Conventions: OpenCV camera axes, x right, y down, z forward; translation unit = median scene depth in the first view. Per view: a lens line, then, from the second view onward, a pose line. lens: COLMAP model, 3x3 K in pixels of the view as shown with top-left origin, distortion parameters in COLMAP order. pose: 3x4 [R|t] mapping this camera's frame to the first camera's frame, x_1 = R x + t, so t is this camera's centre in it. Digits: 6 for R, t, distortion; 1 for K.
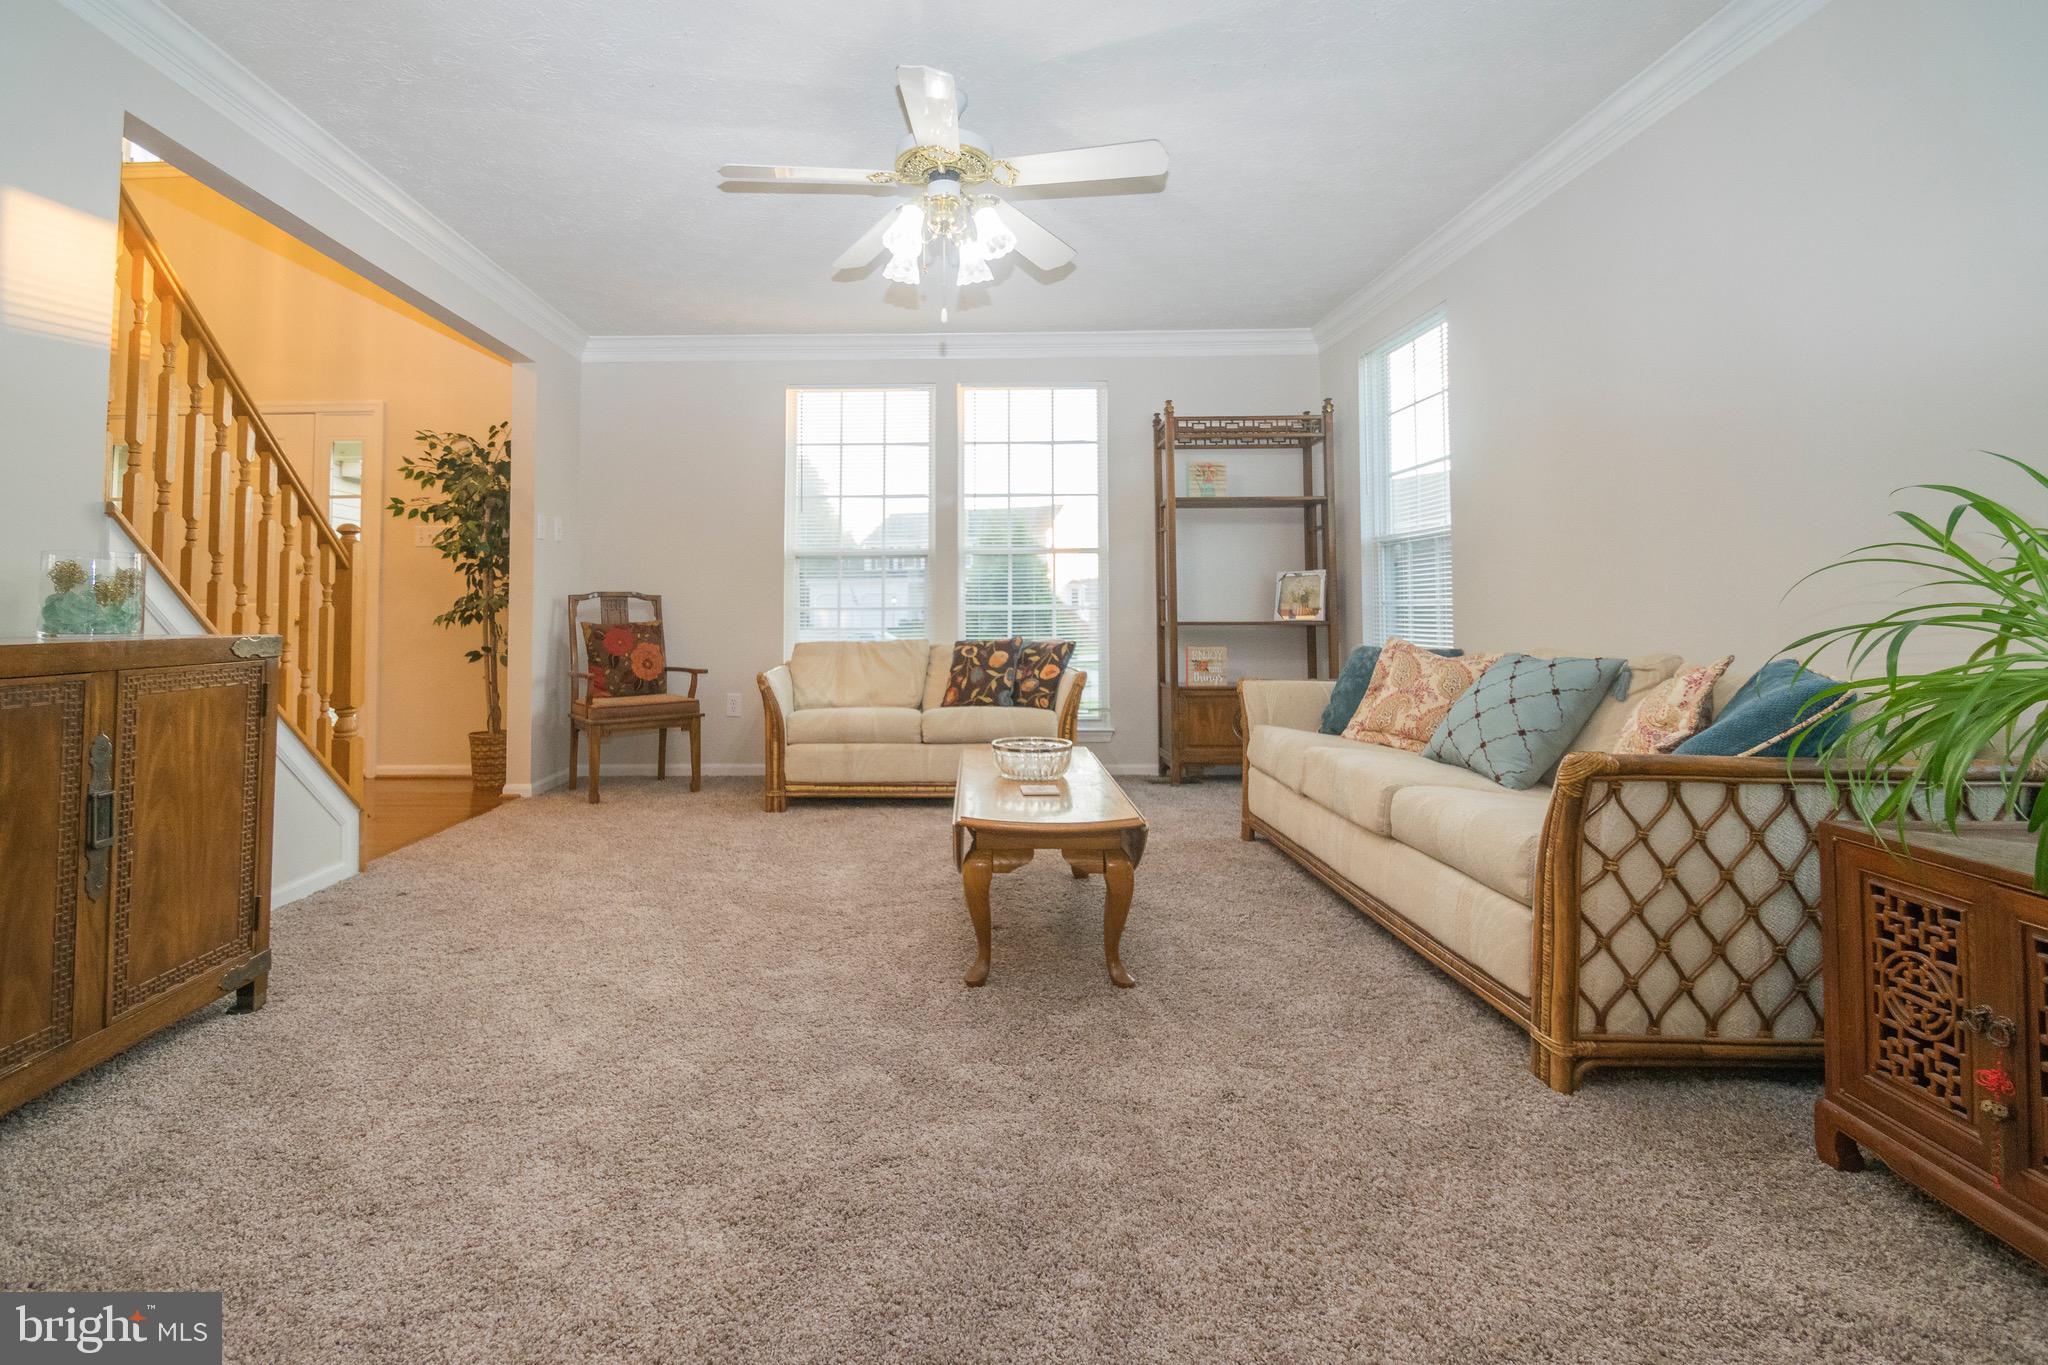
lens RADIAL K [[935.0, 0, 946.0], [0, 935.0, 583.5], [0, 0, 1]] dist [-0.009893, -0.002895]
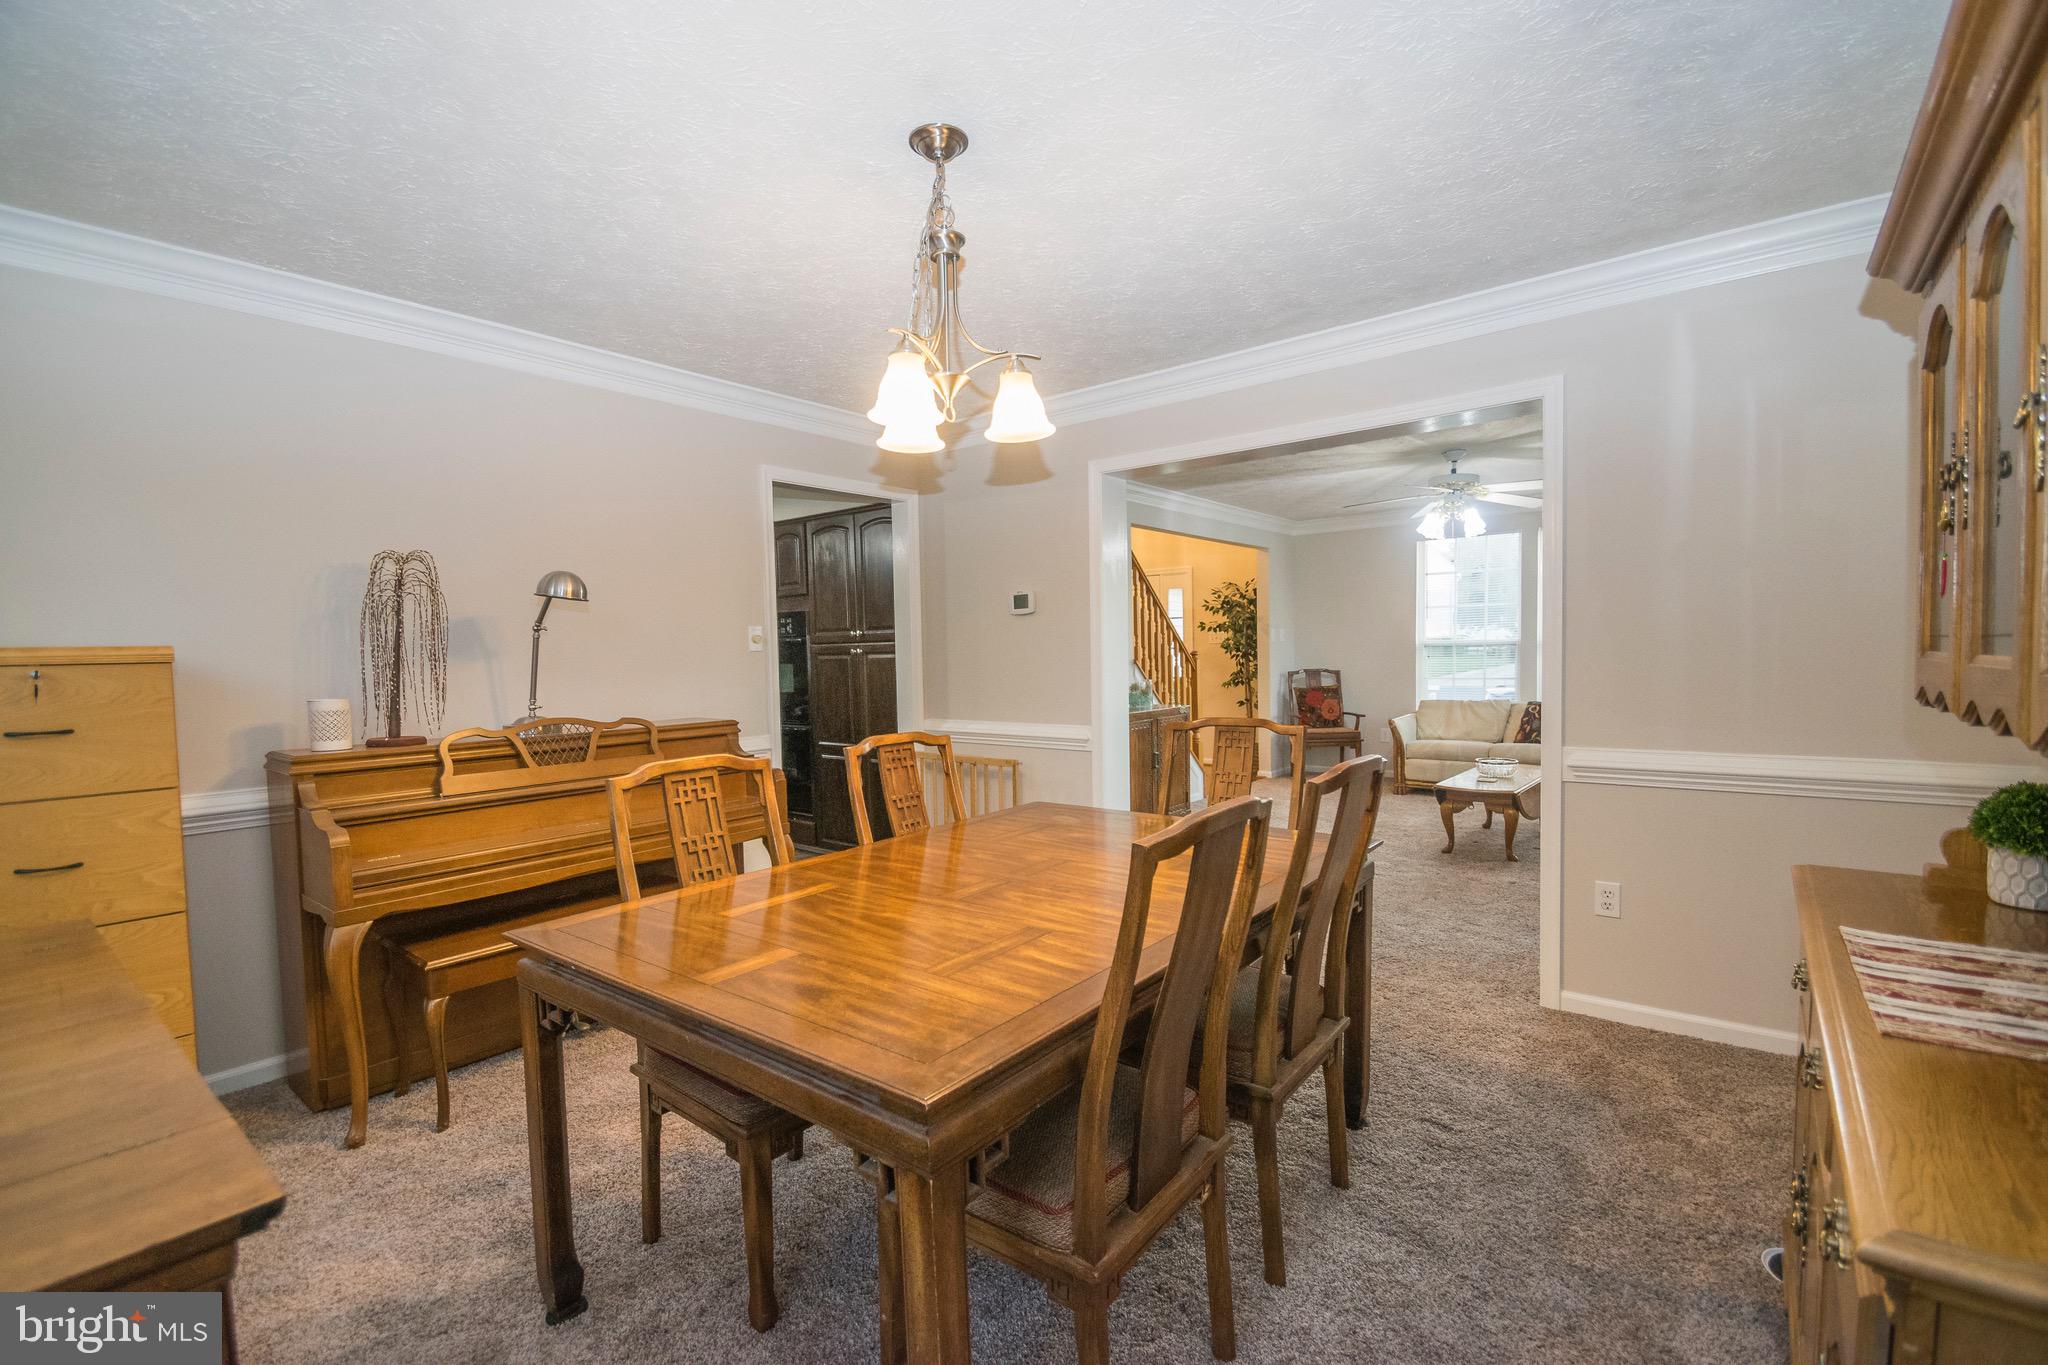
lens RADIAL K [[935.0, 0, 1022.4], [0, 935.0, 673.5], [0, 0, 1]] dist [-0.009893, -0.002895]
pose [[0.783721, 0.007362, -0.621070, 0.325227], [0.036922, 0.997609, 0.058417, -0.110002], [0.620015, -0.068714, 0.781575, -0.756287]]
